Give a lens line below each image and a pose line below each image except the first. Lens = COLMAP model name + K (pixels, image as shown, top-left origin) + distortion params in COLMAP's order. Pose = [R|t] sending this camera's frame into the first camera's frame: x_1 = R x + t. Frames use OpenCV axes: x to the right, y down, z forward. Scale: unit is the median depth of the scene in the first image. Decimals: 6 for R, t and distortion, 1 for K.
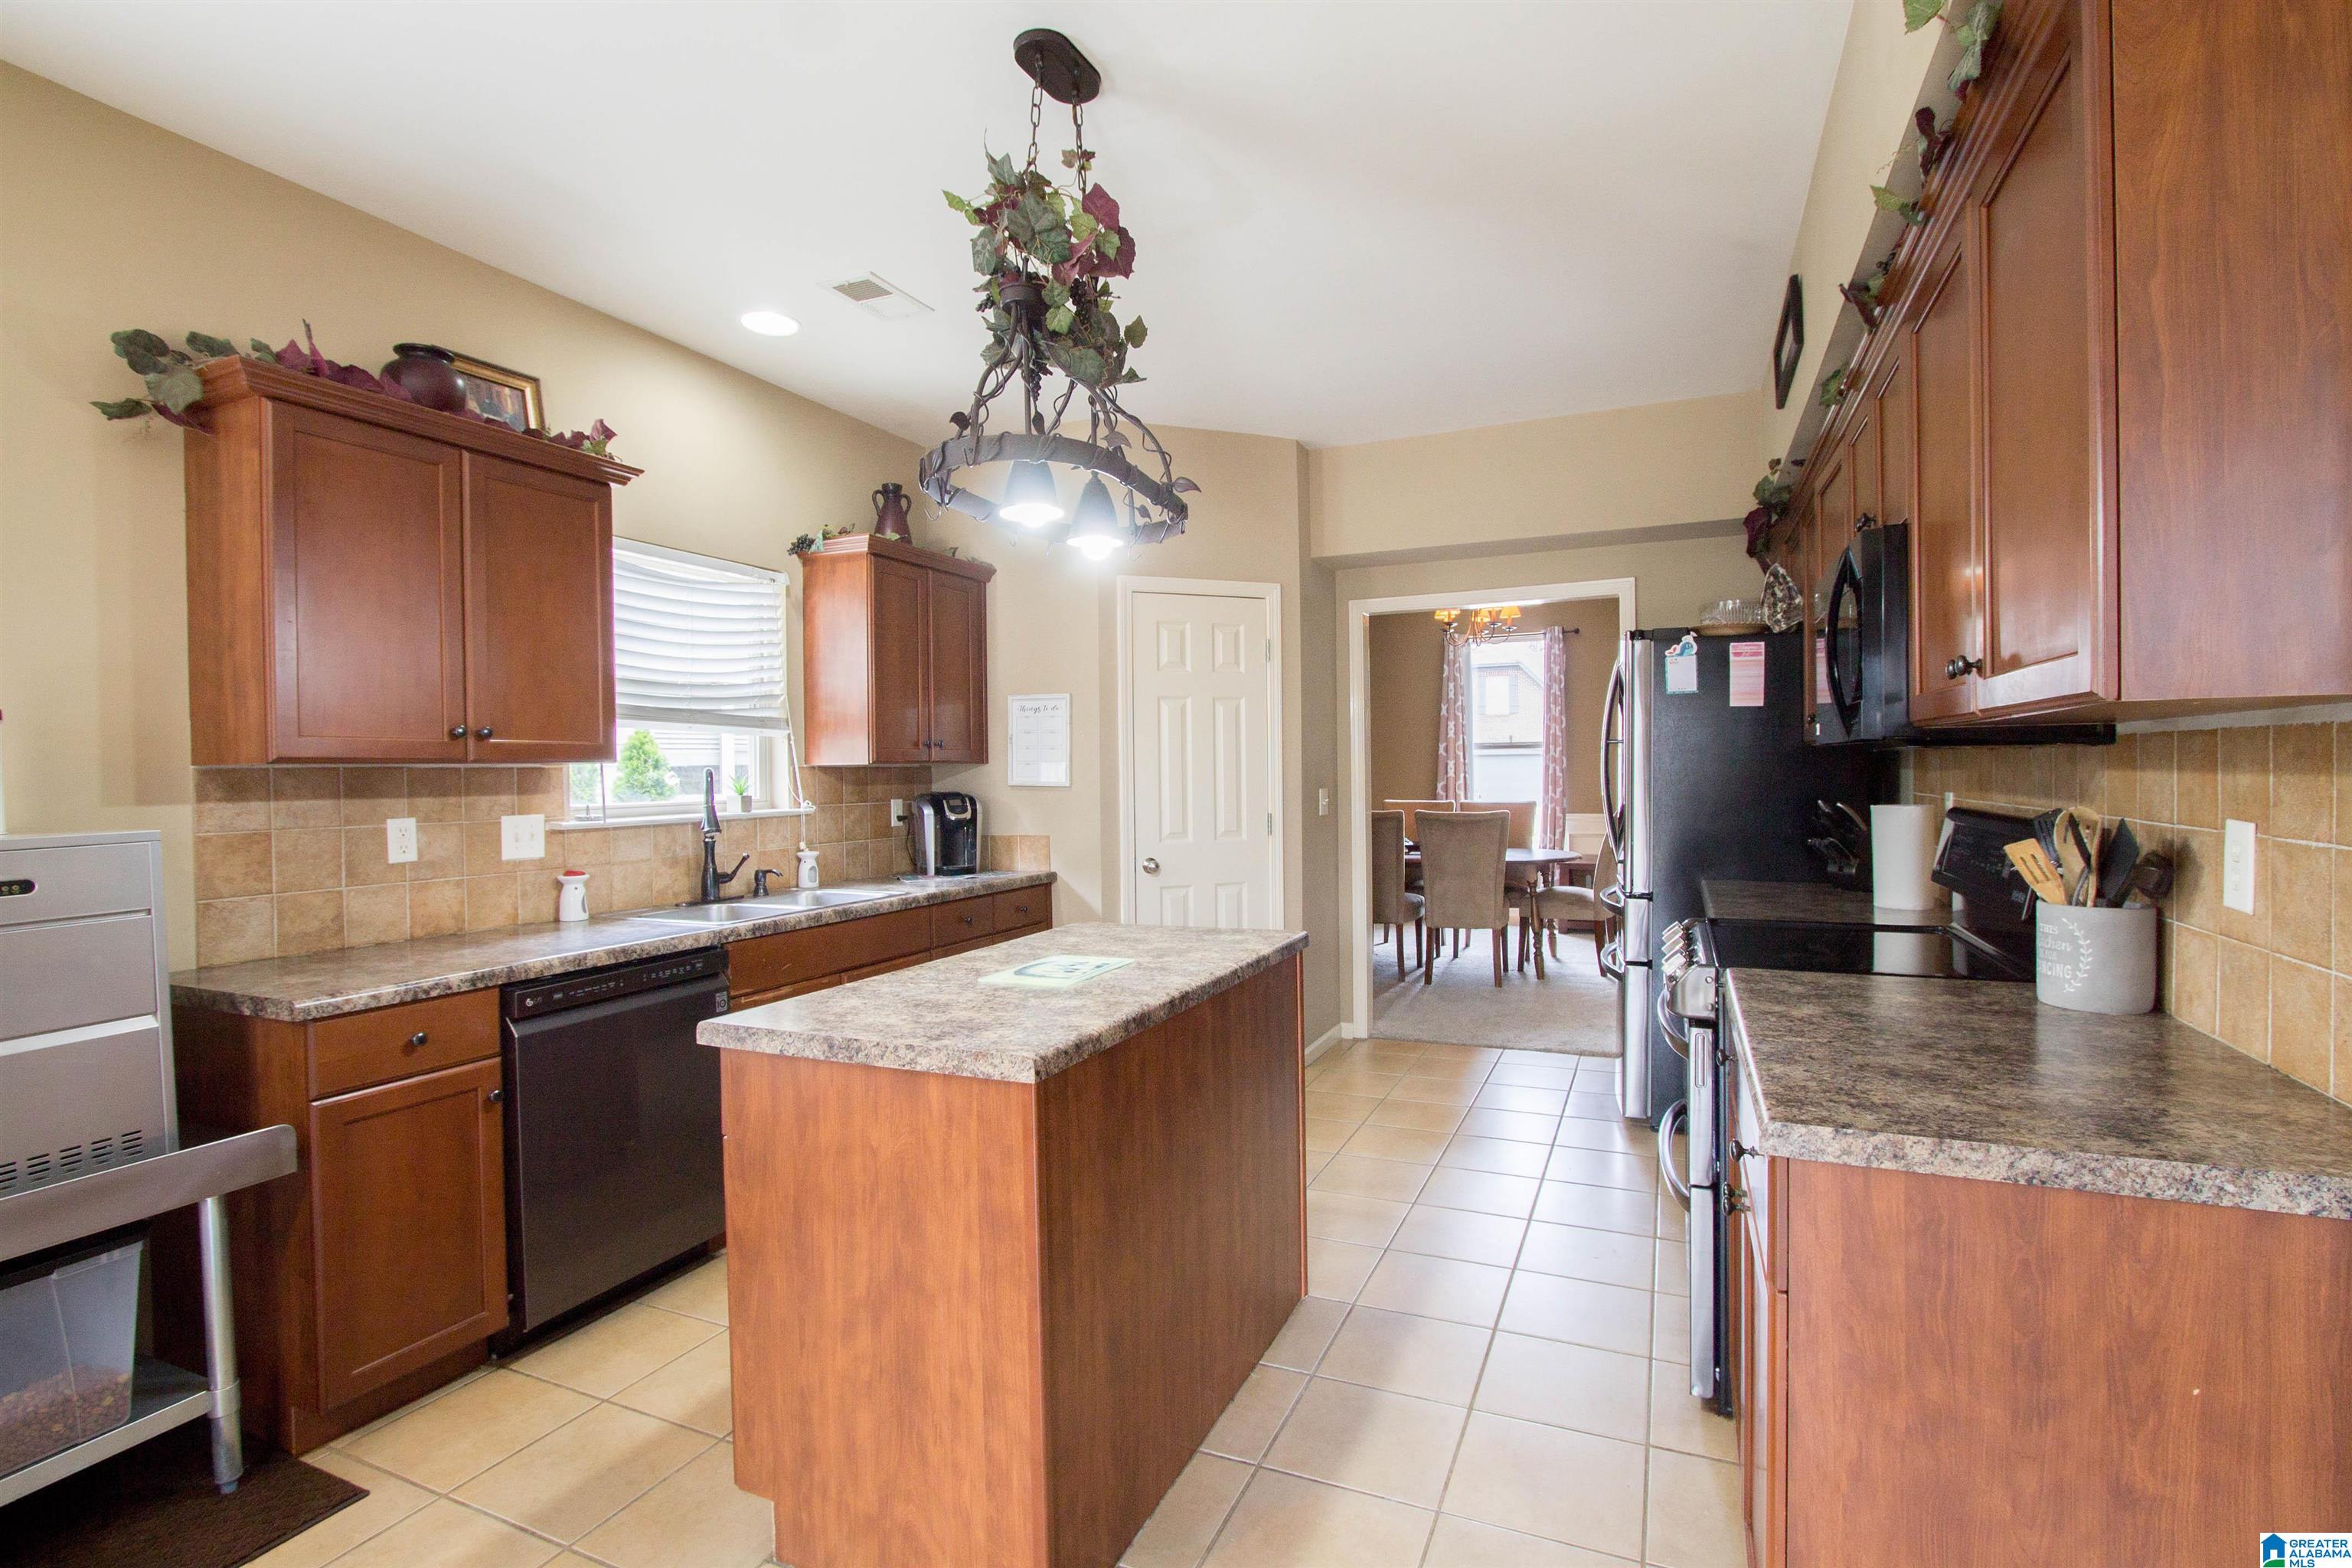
lens RADIAL K [[1105.2, 0, 1181.0], [0, 1105.2, 782.8], [0, 0, 1]] dist [-0.021505, 0.003481]
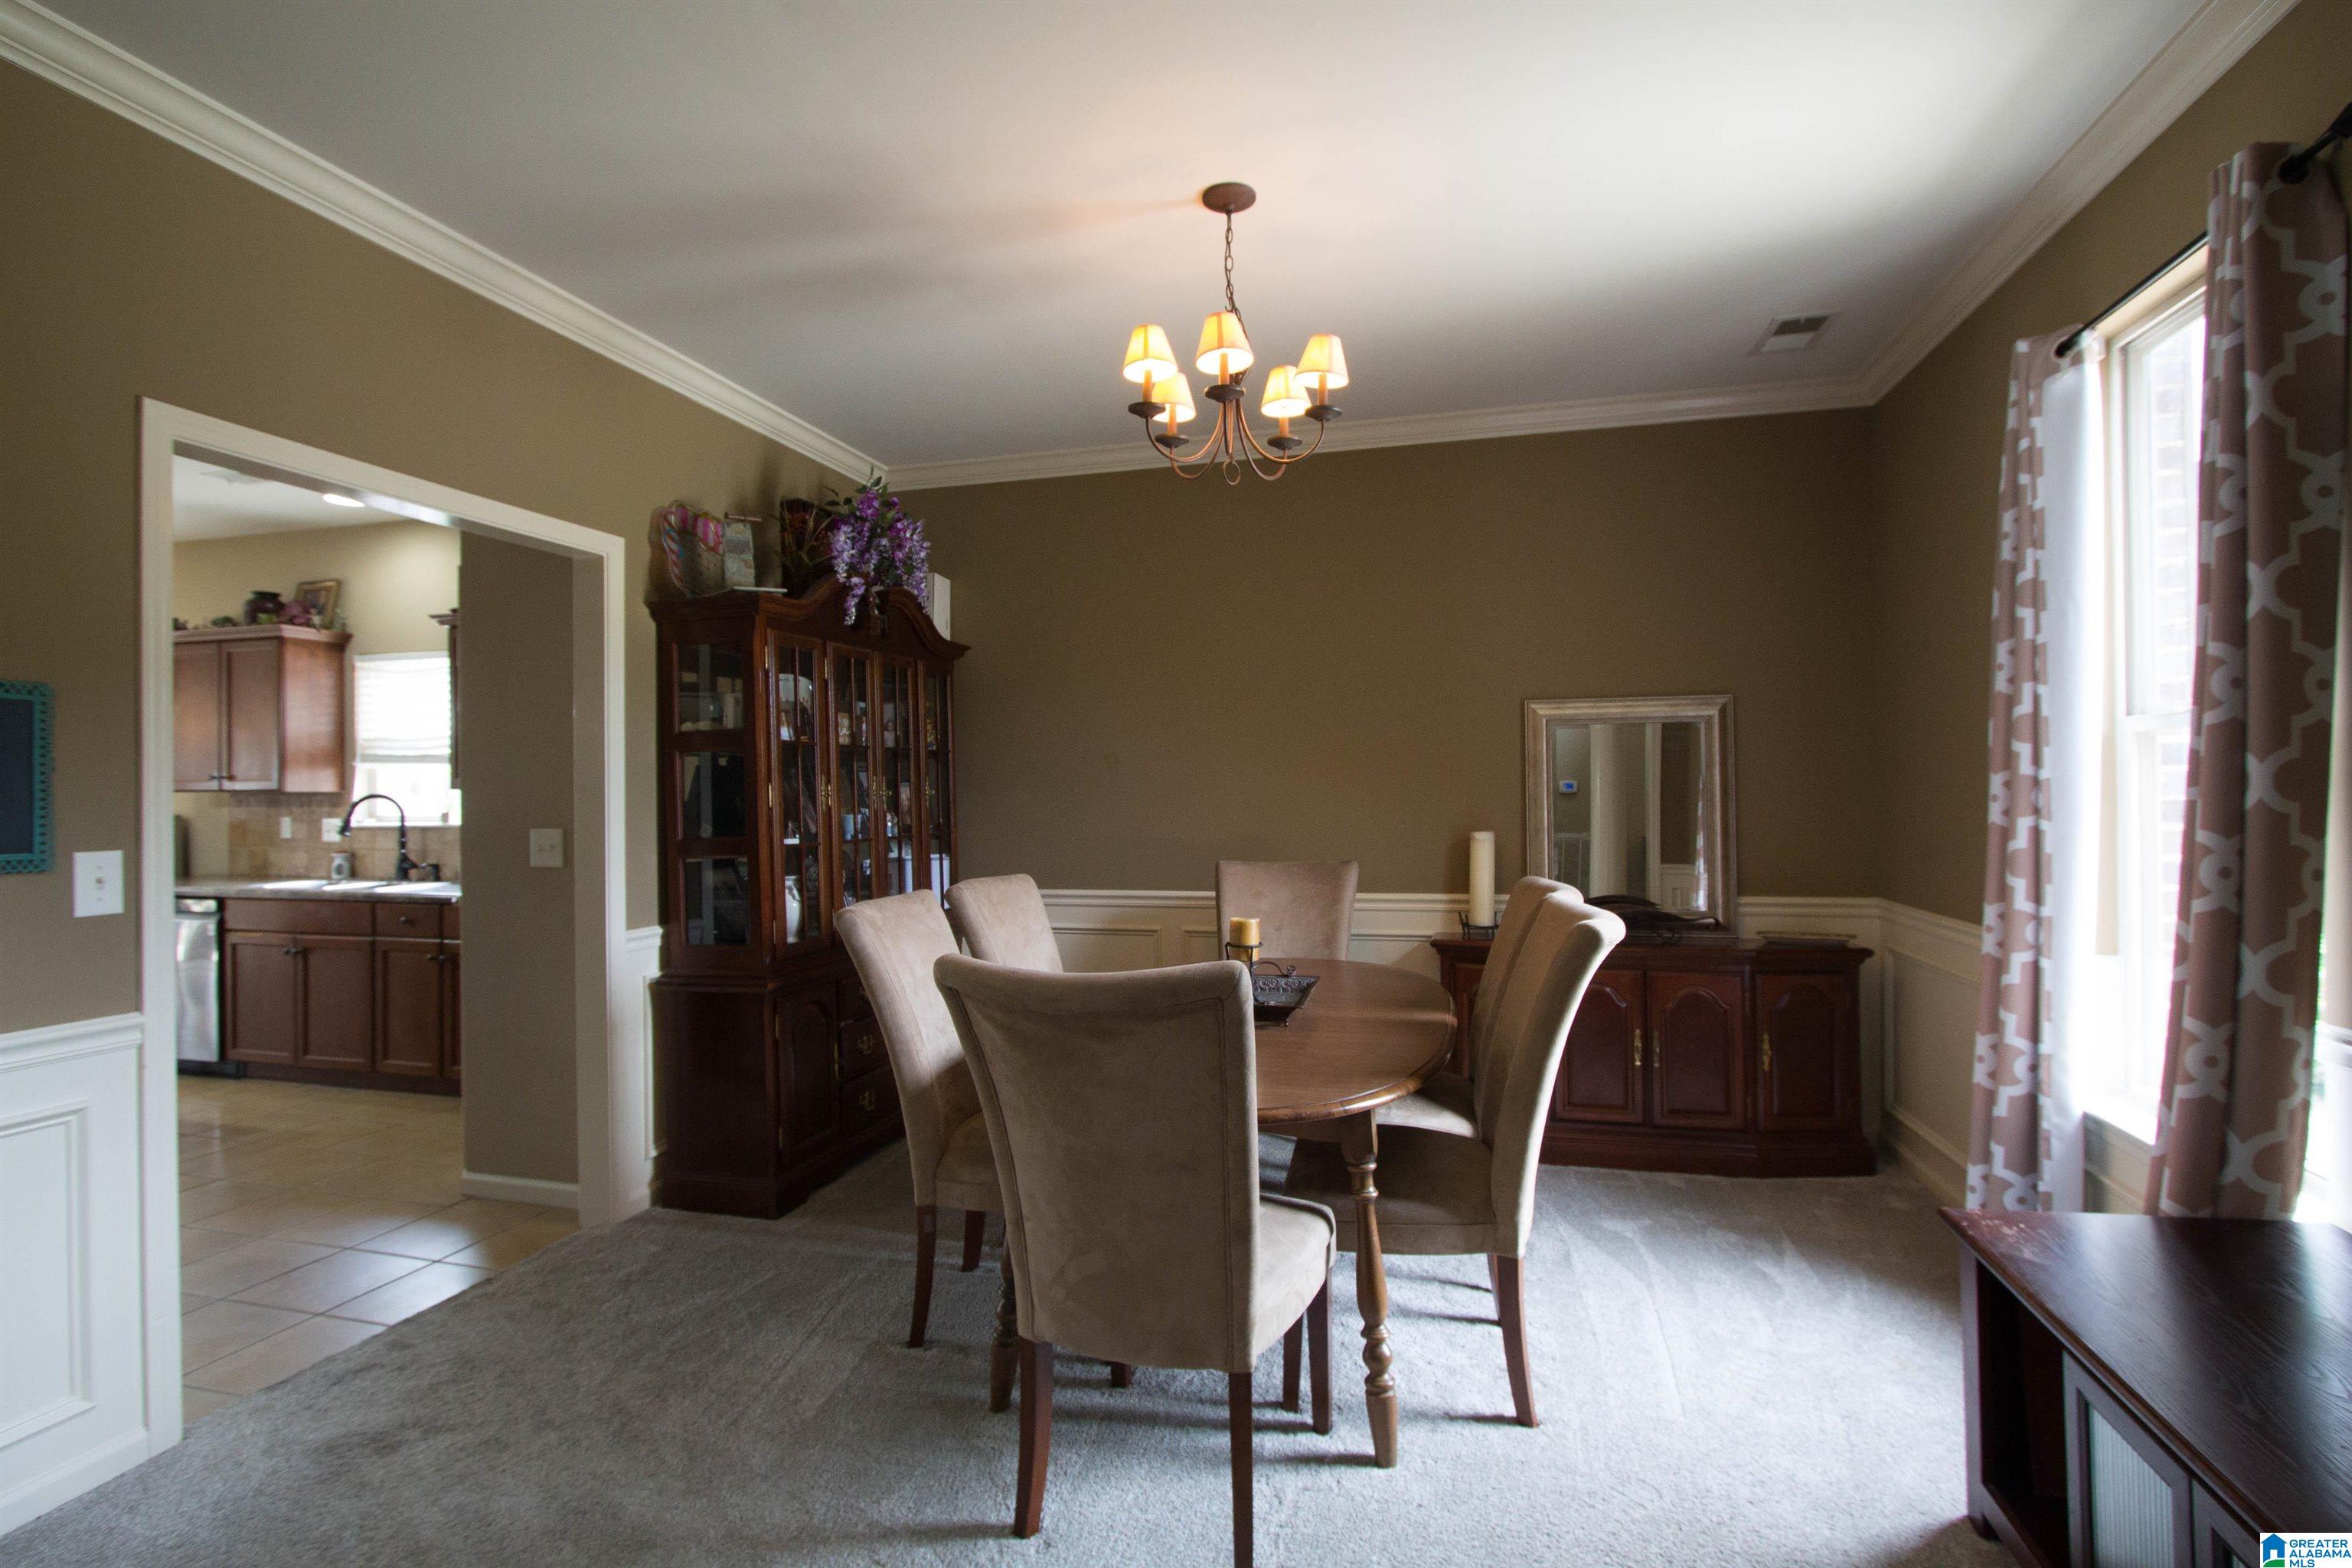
lens RADIAL K [[1105.2, 0, 1196.7], [0, 1105.2, 786.5], [0, 0, 1]] dist [-0.021505, 0.003481]
pose [[0.172306, 0.005226, -0.985030, 1.823100], [-0.009503, 0.999948, 0.003643, -0.054873], [0.984998, 0.008733, 0.172346, 2.654632]]
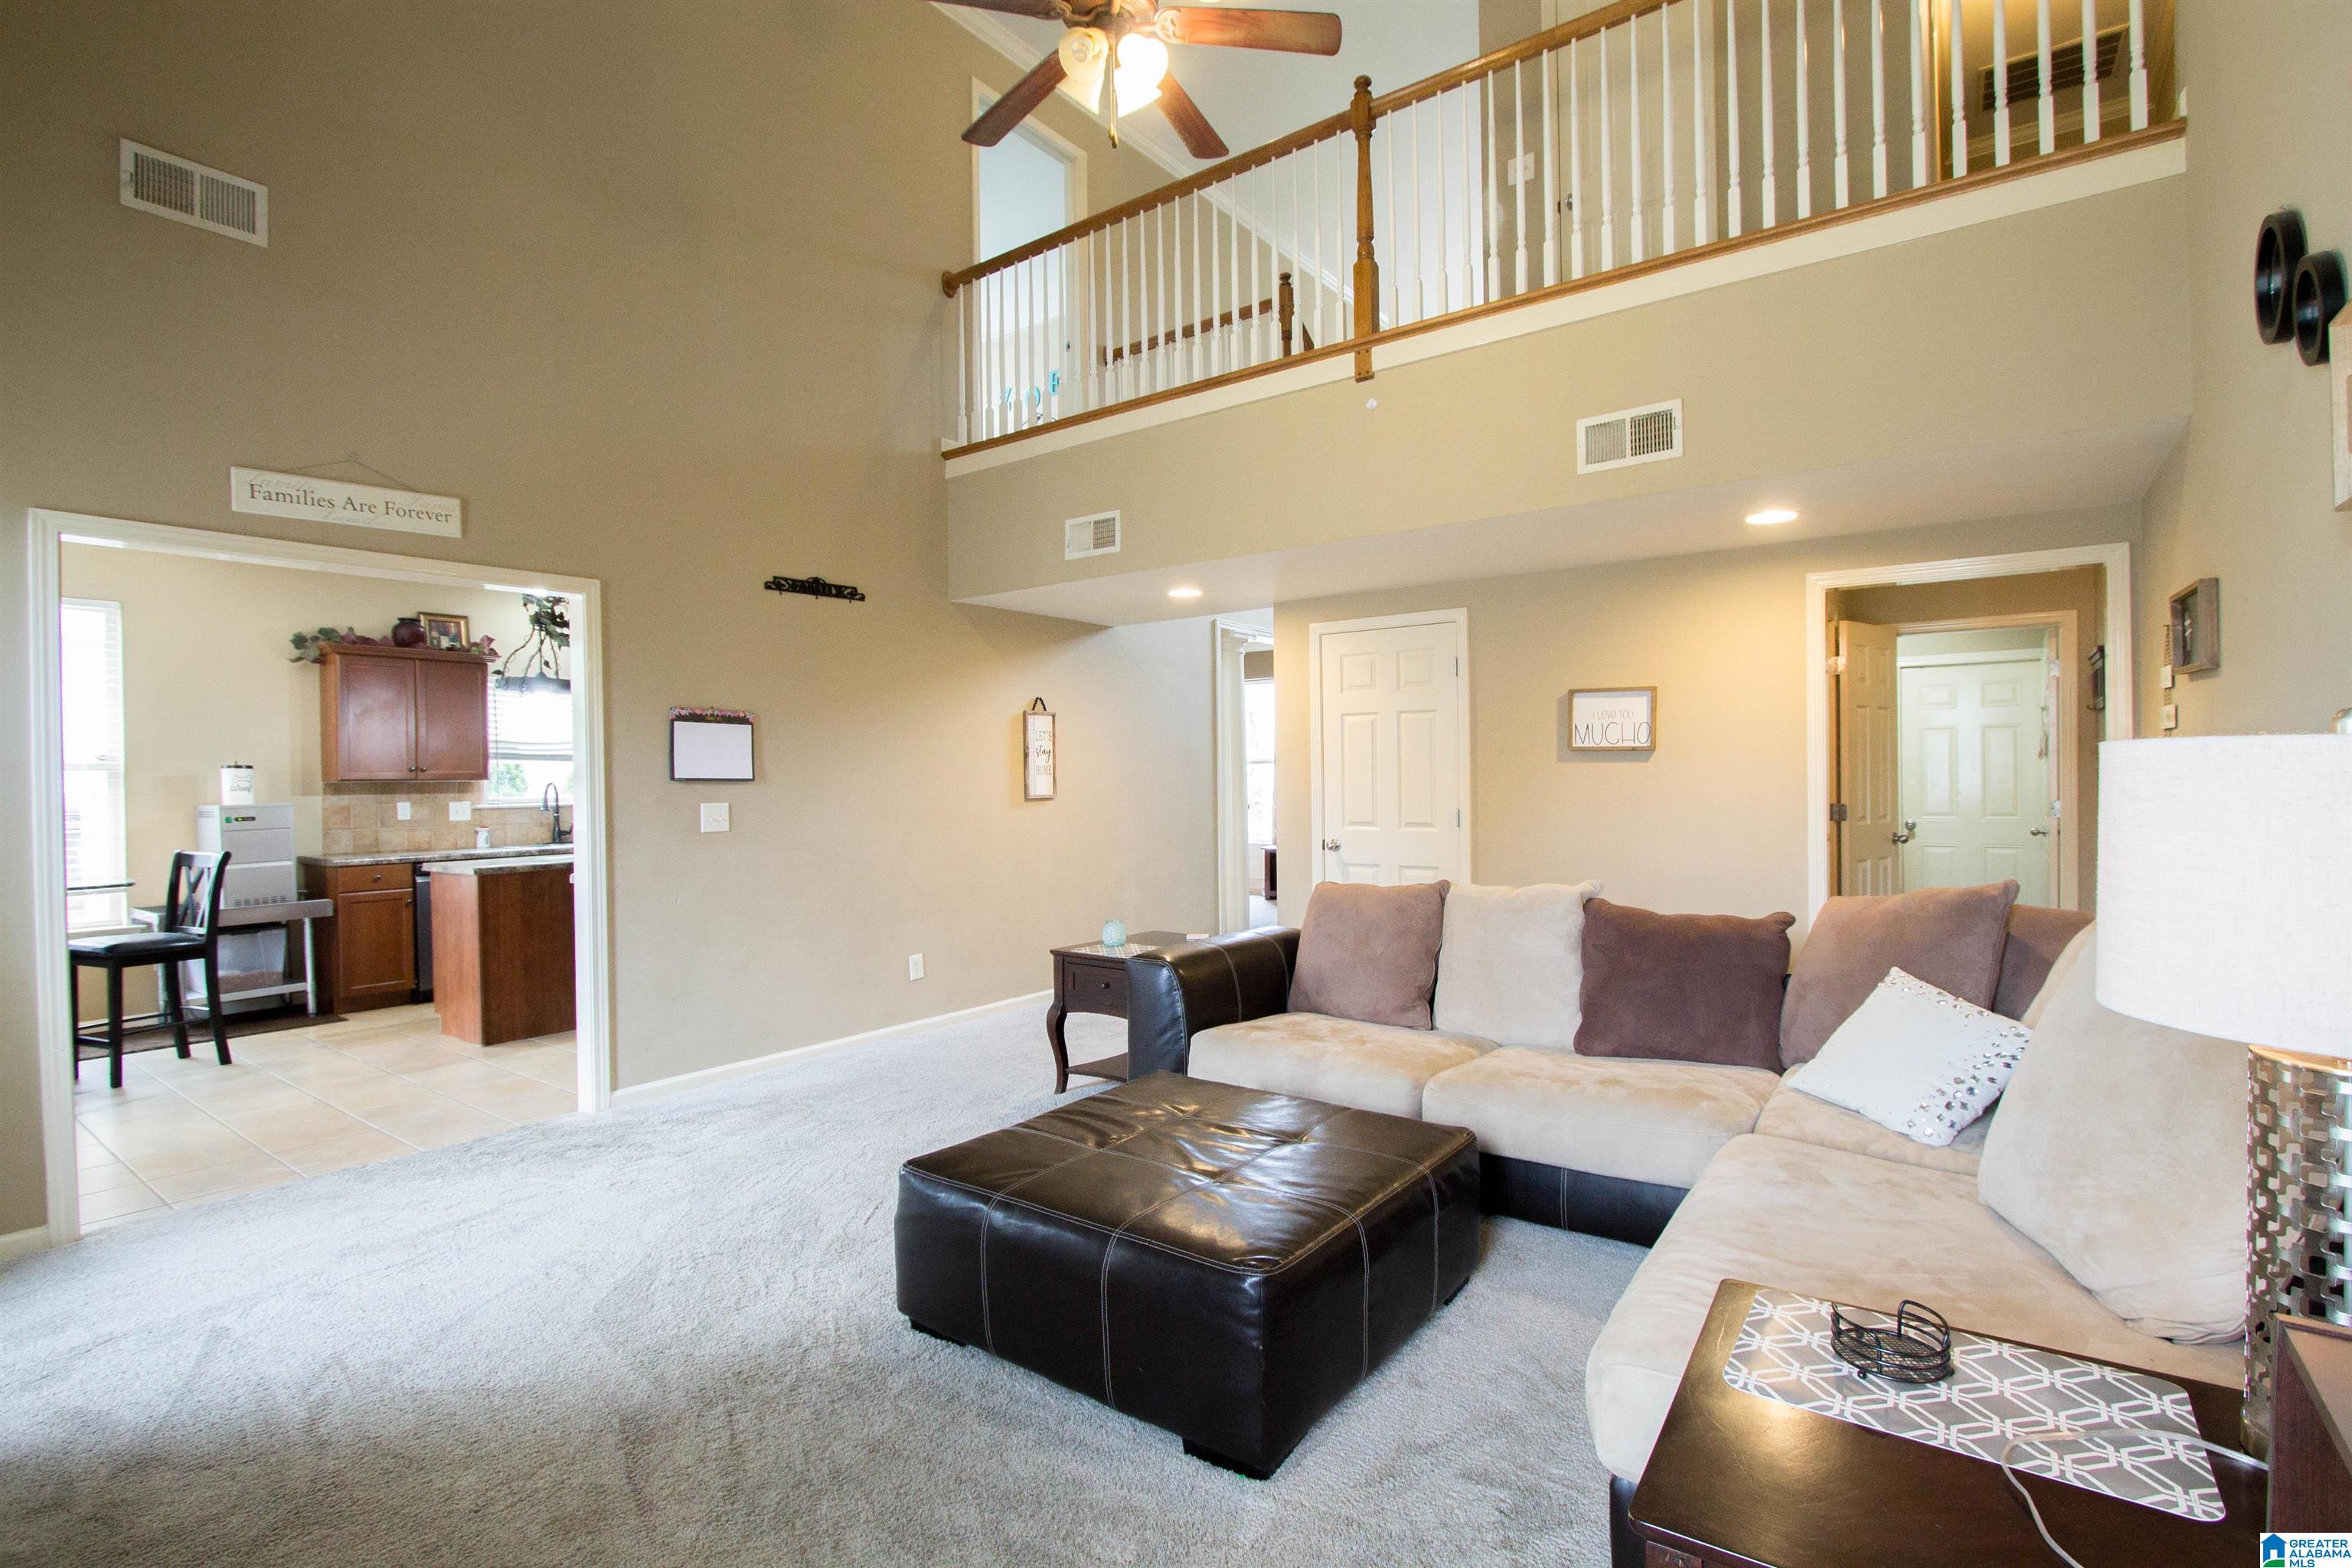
lens RADIAL K [[1105.2, 0, 1182.2], [0, 1105.2, 779.2], [0, 0, 1]] dist [-0.021505, 0.003481]
pose [[0.977802, 0.002703, -0.209514, 1.785832], [-0.004061, 0.999973, -0.006049, -0.014603], [0.209492, 0.006766, 0.977787, -1.240184]]
